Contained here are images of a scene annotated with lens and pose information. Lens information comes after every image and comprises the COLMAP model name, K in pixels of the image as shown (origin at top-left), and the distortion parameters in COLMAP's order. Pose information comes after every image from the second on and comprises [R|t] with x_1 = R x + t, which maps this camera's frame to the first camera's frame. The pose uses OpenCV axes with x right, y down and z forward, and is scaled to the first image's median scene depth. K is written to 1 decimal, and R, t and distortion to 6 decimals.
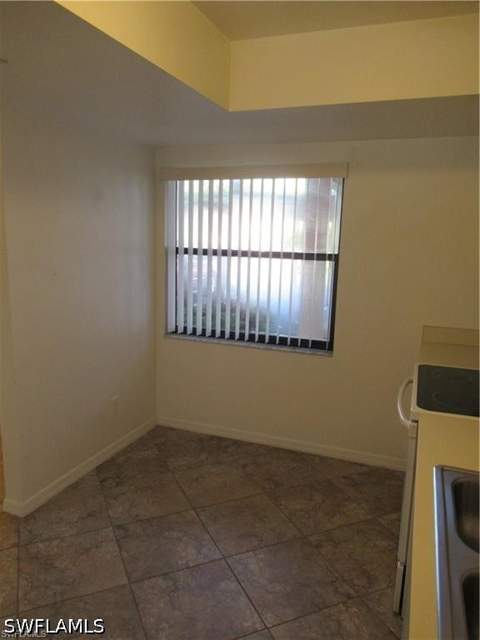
lens RADIAL K [[481.6, 0, 239.5], [0, 481.6, 319.8], [0, 0, 1]] dist [-0.004047, -0.007836]
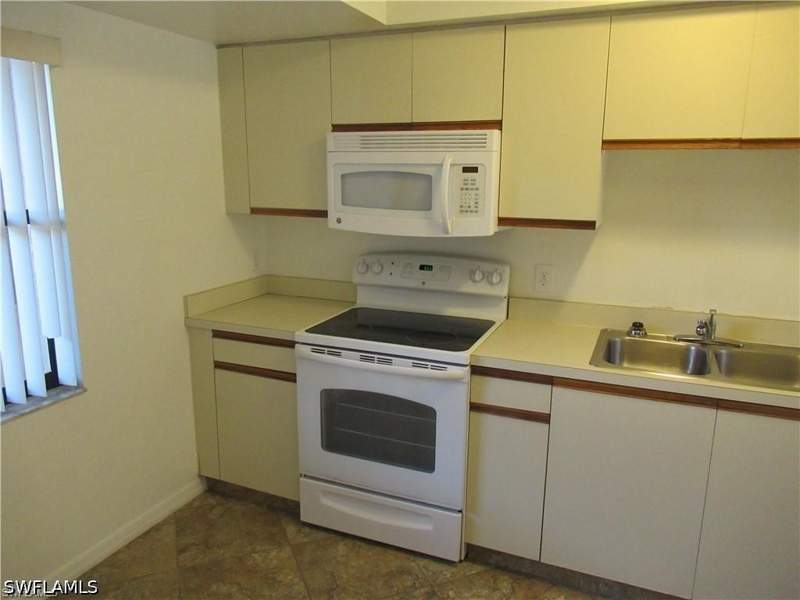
lens RADIAL K [[602.0, 0, 399.0], [0, 602.0, 299.3], [0, 0, 1]] dist [-0.004047, -0.007836]
pose [[0.020857, -0.243099, 0.969777, -0.506067], [0.159018, 0.958447, 0.236839, -0.151775], [-0.987055, 0.149272, 0.058648, 0.648379]]
